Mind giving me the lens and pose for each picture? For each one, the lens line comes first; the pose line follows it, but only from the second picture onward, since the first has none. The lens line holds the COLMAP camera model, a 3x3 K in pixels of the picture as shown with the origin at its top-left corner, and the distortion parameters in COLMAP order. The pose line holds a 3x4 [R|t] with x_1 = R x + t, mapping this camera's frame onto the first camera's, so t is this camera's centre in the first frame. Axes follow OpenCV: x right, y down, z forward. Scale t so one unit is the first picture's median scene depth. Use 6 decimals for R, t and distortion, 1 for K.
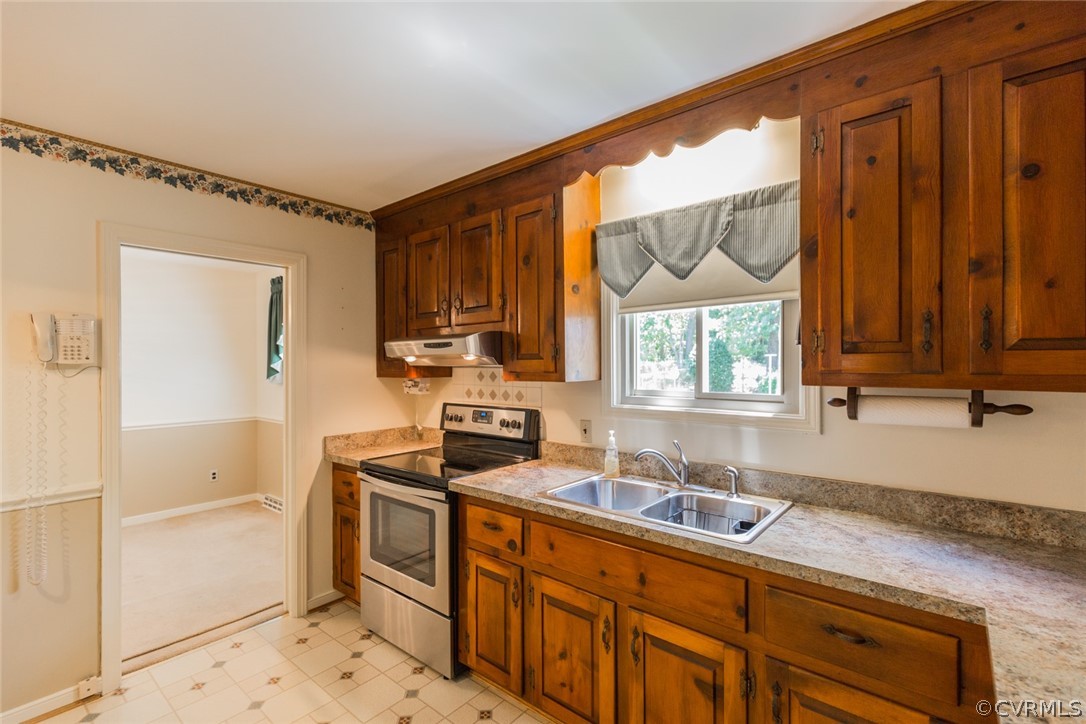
lens RADIAL K [[485.8, 0, 545.2], [0, 485.8, 361.7], [0, 0, 1]] dist [0.007855, -0.001181]
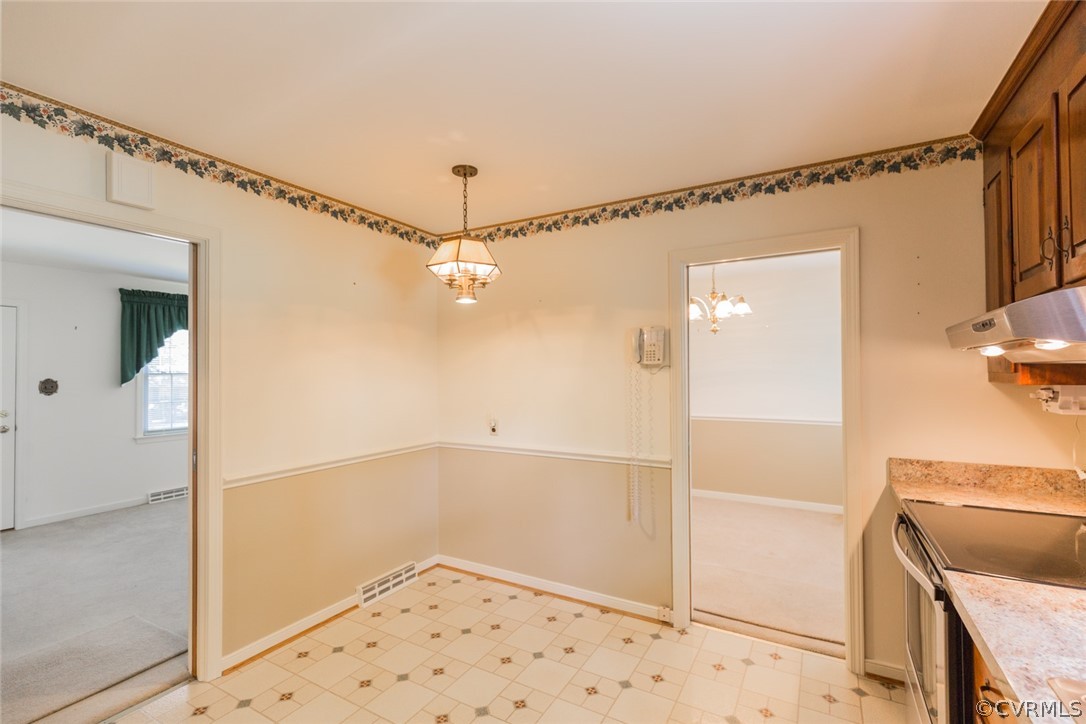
lens RADIAL K [[485.8, 0, 550.1], [0, 485.8, 363.3], [0, 0, 1]] dist [0.007855, -0.001181]
pose [[0.181737, -0.009388, -0.983302, 0.287243], [0.009879, 0.999921, -0.007721, 0.009946], [0.983298, -0.008311, 0.181815, 0.482270]]
